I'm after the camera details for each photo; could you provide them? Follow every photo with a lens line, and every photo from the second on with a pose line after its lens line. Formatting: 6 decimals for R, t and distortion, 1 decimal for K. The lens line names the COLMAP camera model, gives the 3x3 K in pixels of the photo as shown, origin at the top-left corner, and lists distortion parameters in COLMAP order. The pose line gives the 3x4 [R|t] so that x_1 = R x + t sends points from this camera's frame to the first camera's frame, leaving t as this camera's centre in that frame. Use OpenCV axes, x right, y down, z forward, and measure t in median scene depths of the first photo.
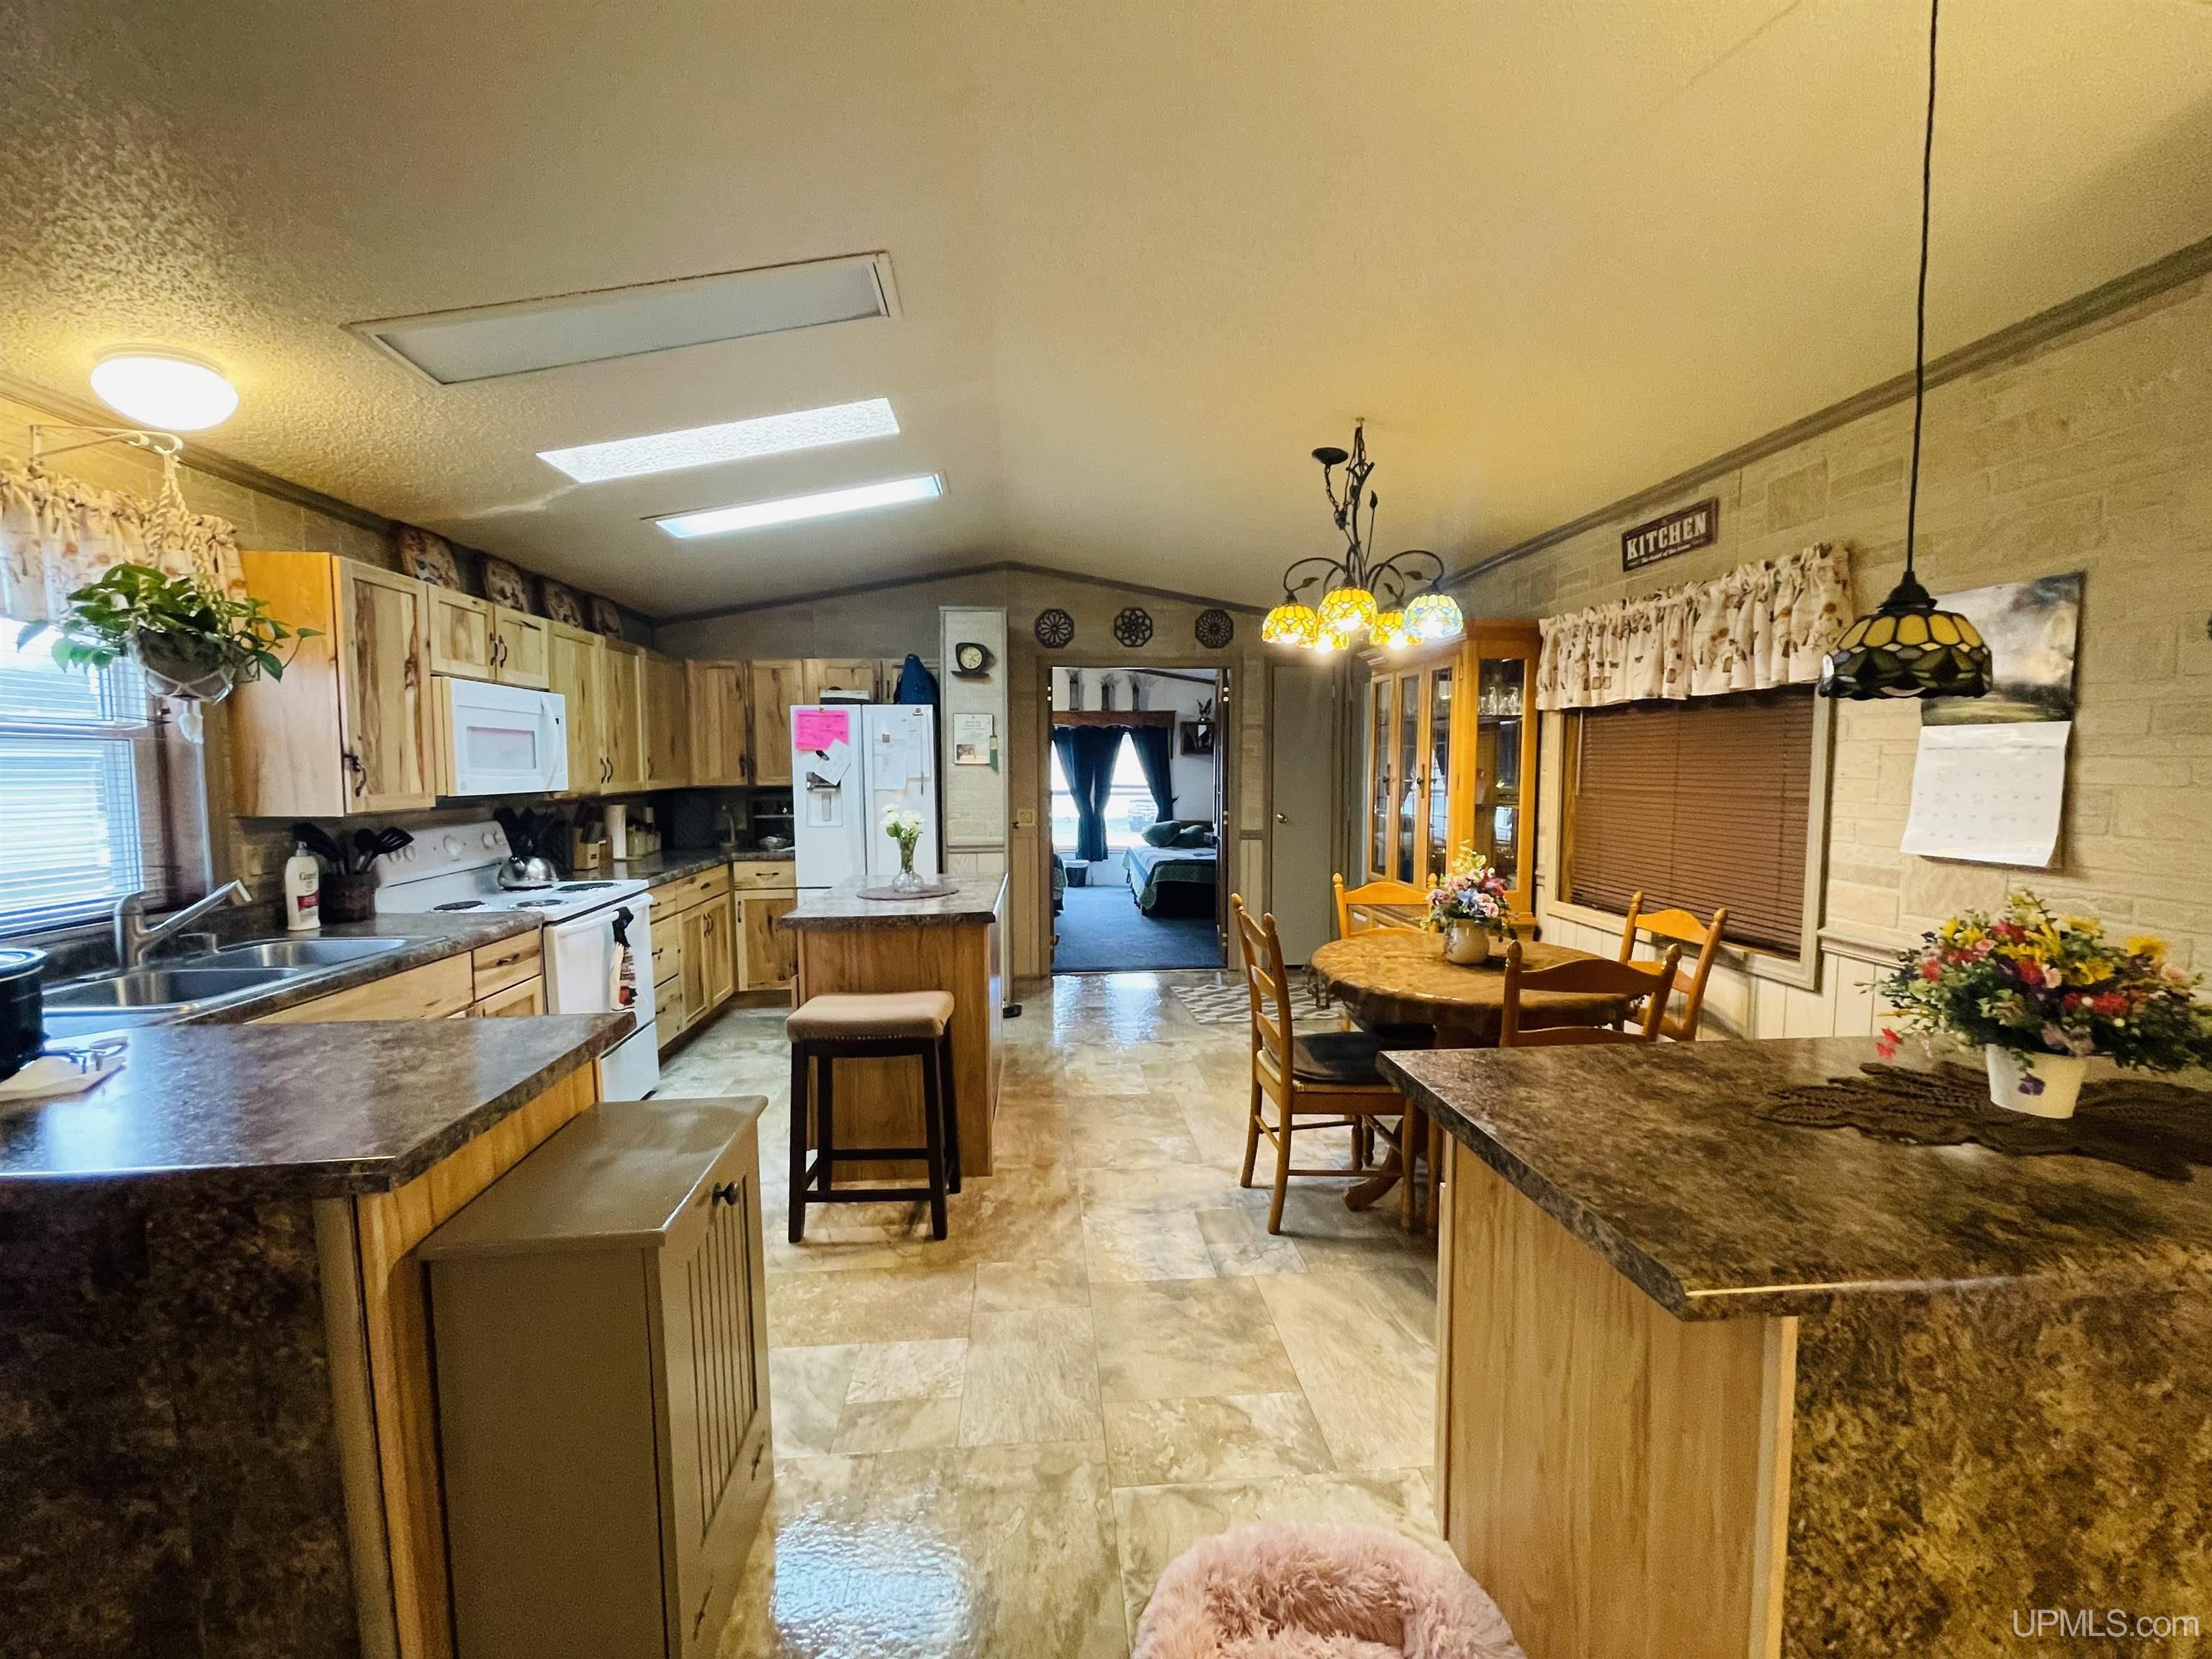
lens RADIAL K [[898.7, 0, 1093.9], [0, 898.7, 828.6], [0, 0, 1]] dist [-0.001583, -0.000023]
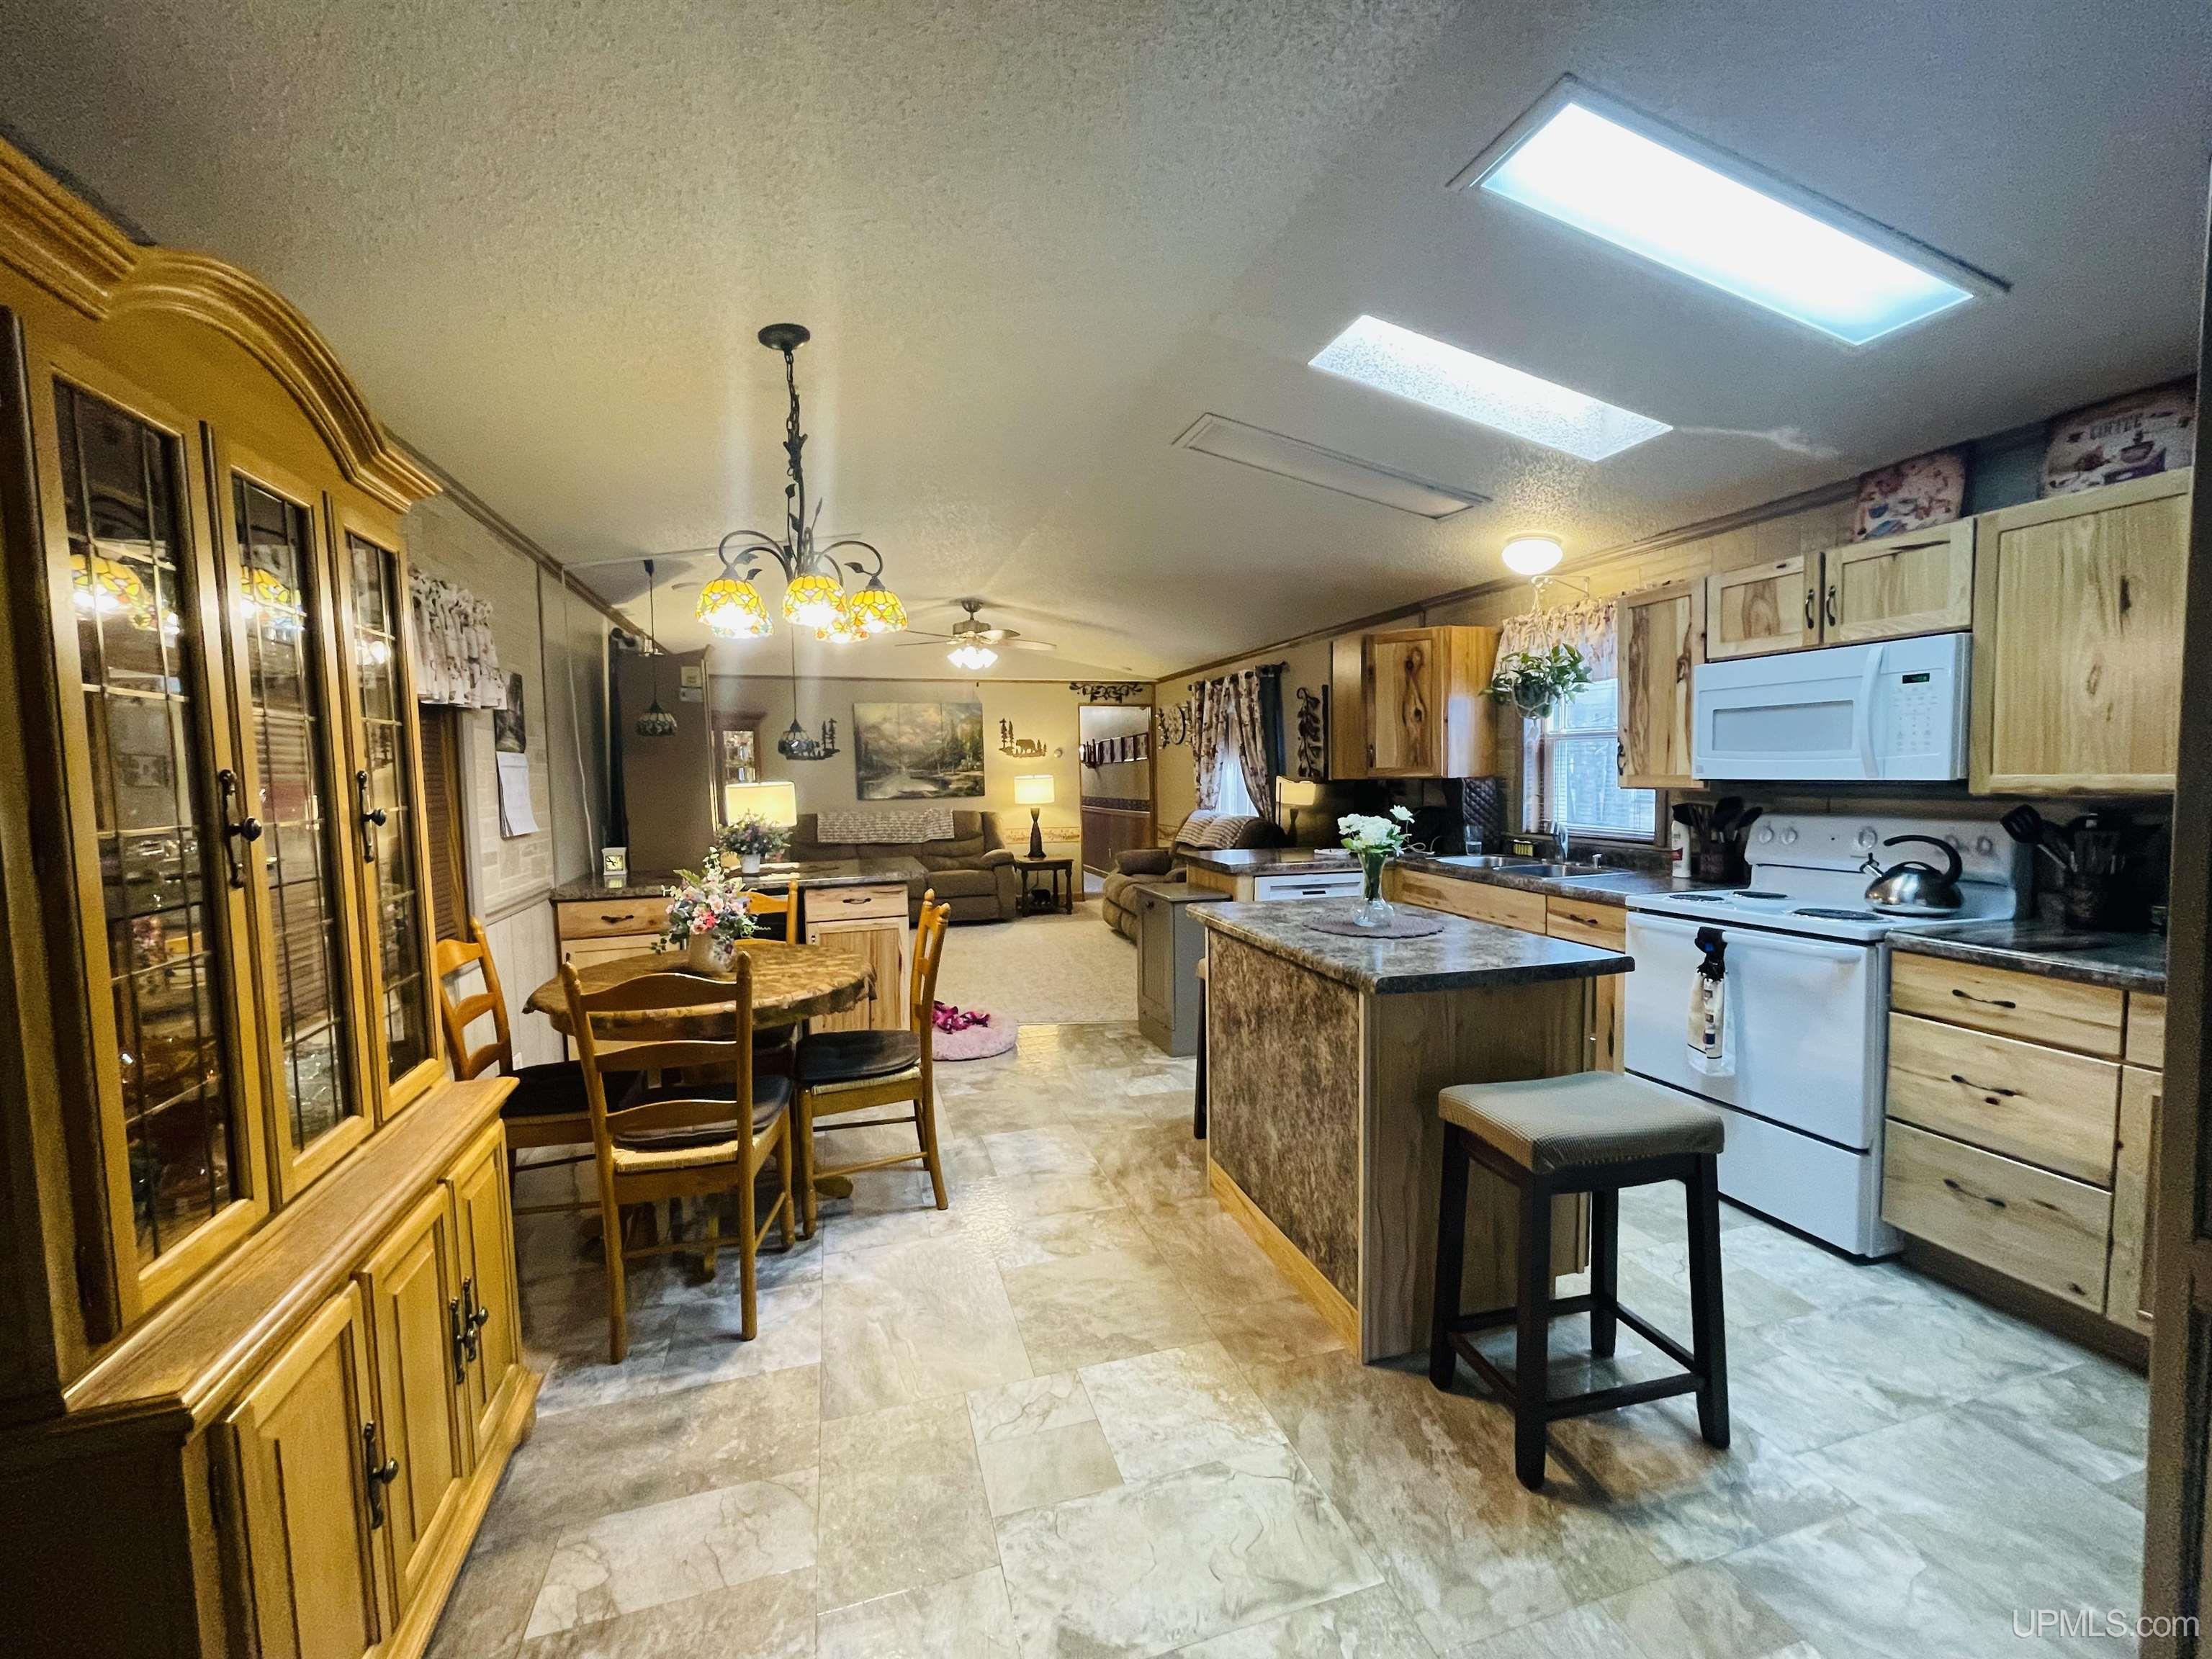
lens RADIAL K [[923.0, 0, 1106.0], [0, 923.0, 829.5], [0, 0, 1]] dist [-0.001224, -0.000107]
pose [[-0.976604, 0.035401, -0.212110, 0.154469], [0.007351, 0.991276, 0.131600, -0.100846], [0.214918, 0.126962, -0.968344, 1.546051]]
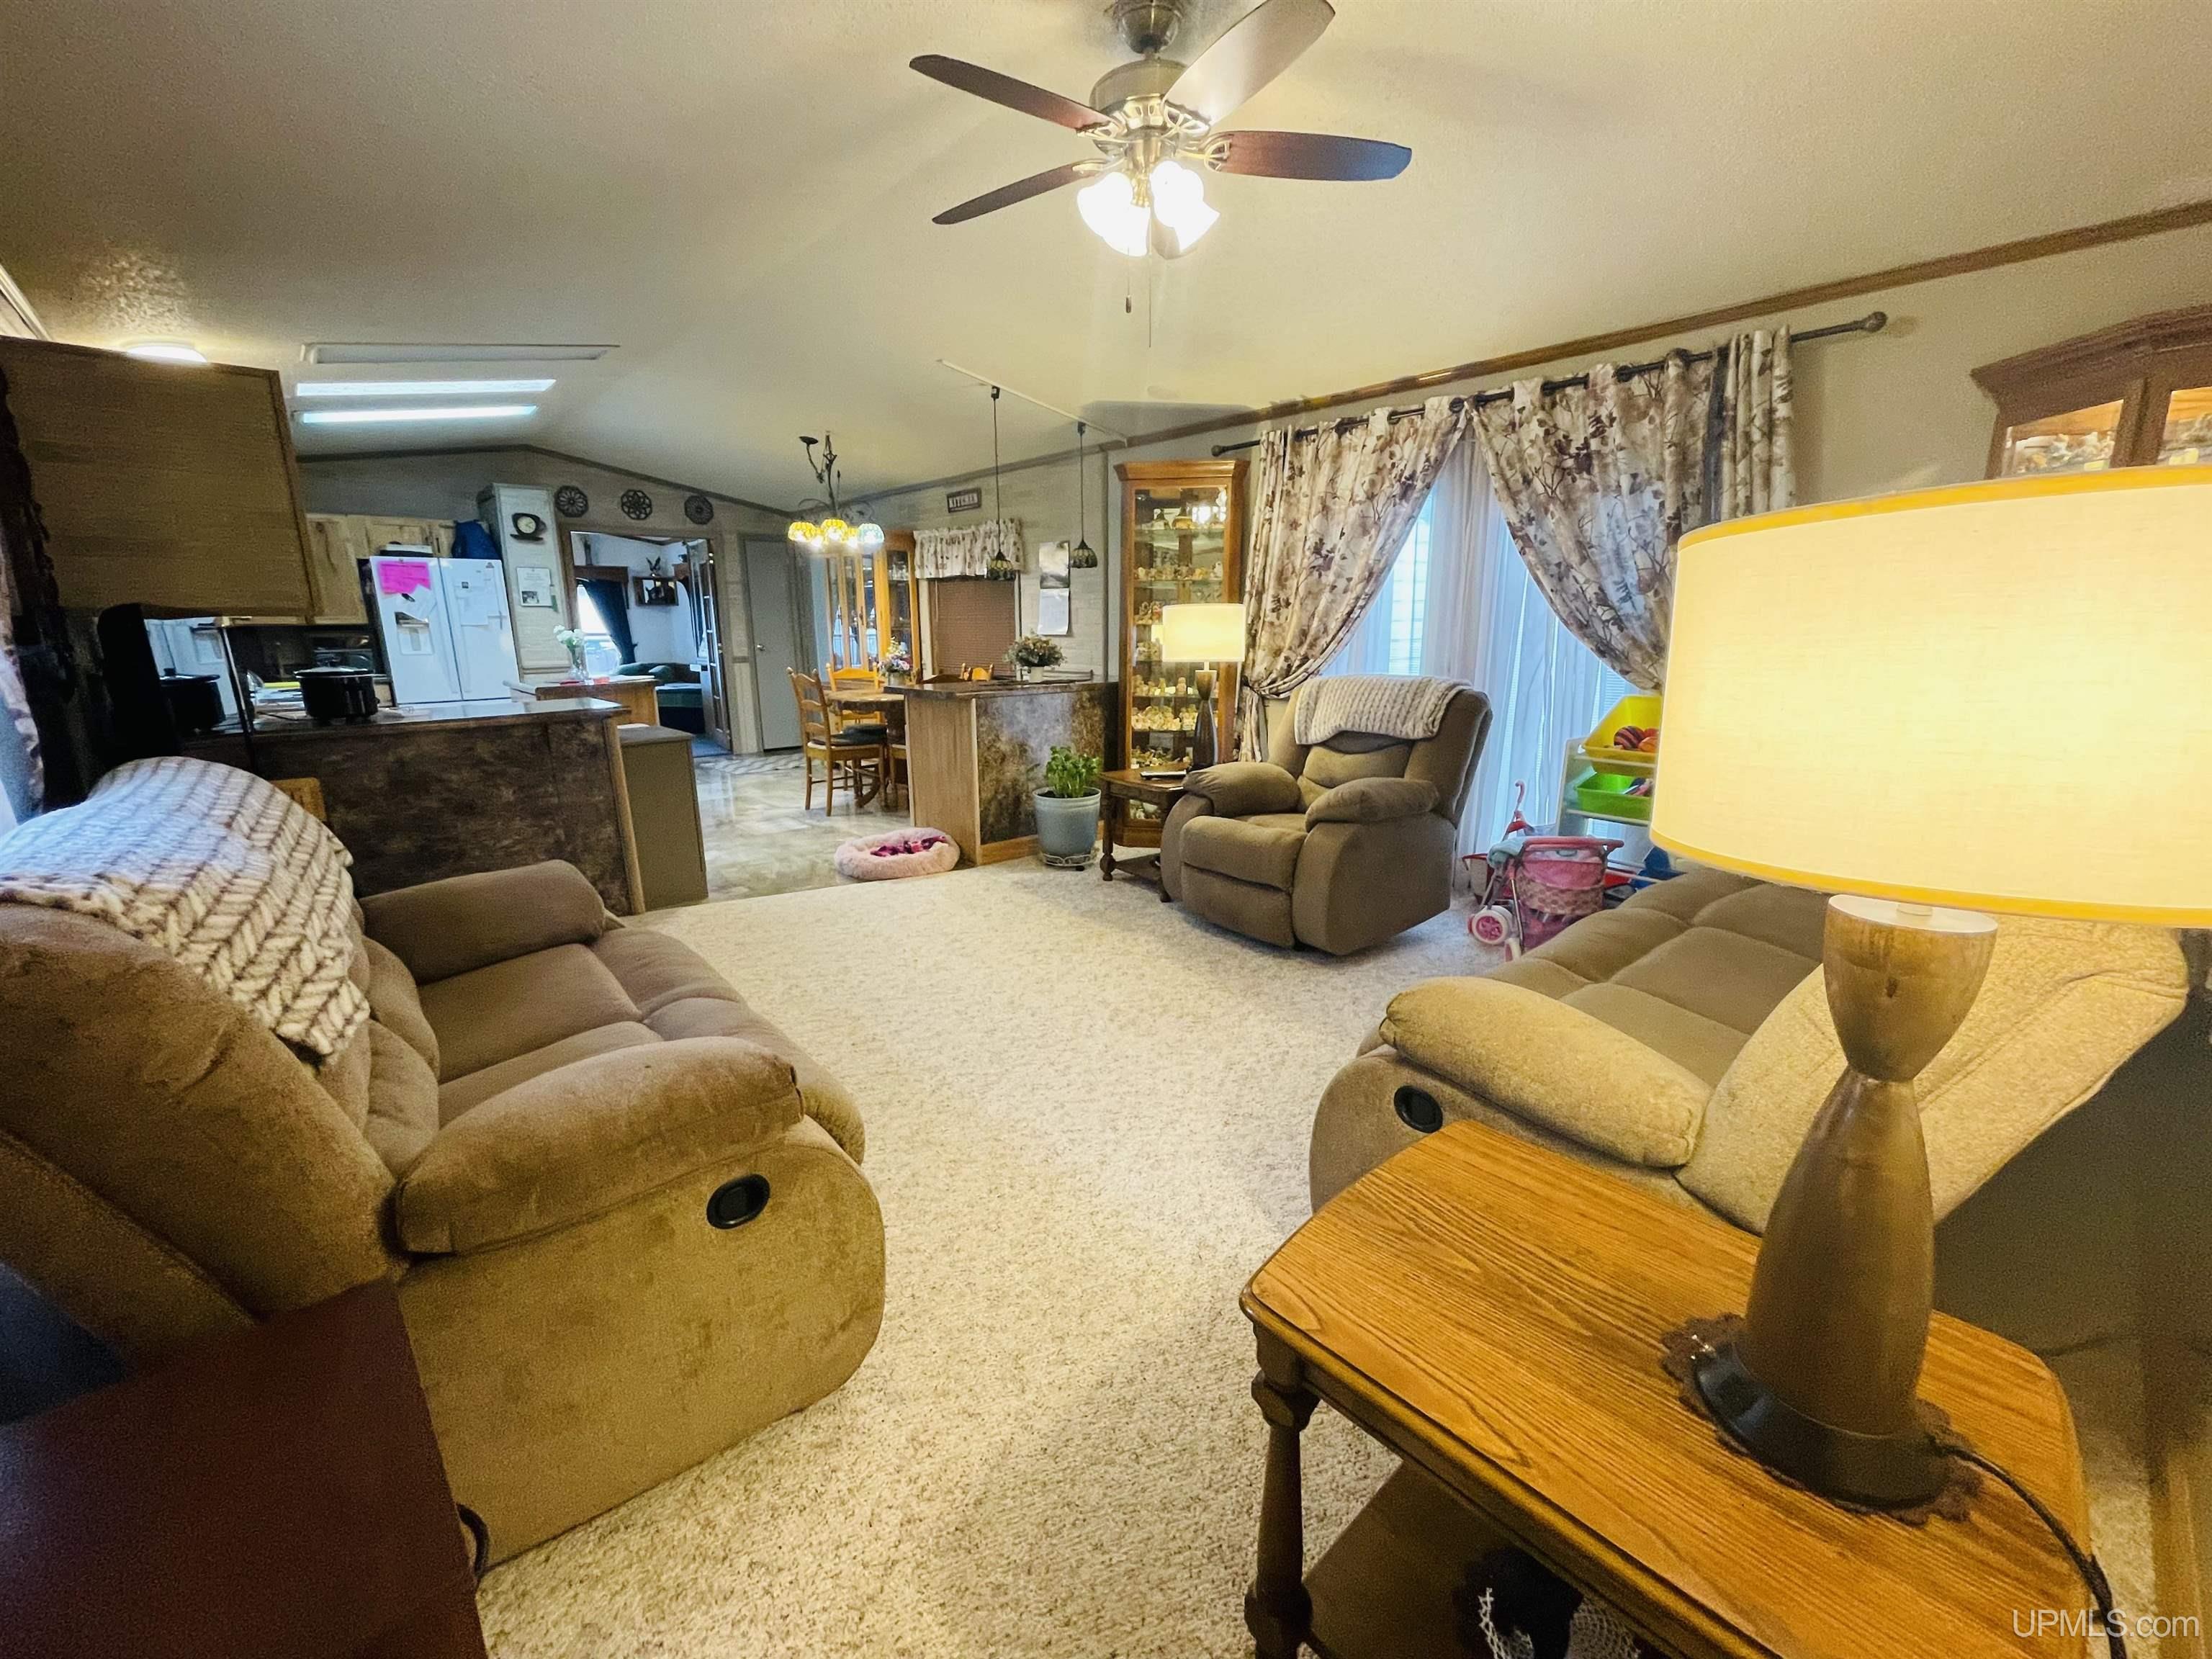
lens RADIAL K [[898.7, 0, 1093.9], [0, 898.7, 828.6], [0, 0, 1]] dist [-0.001583, -0.000023]
pose [[0.795246, -0.135168, 0.591027, -0.451092], [0.044849, 0.985276, 0.164986, 0.105044], [-0.604625, -0.104697, 0.789599, -0.880292]]
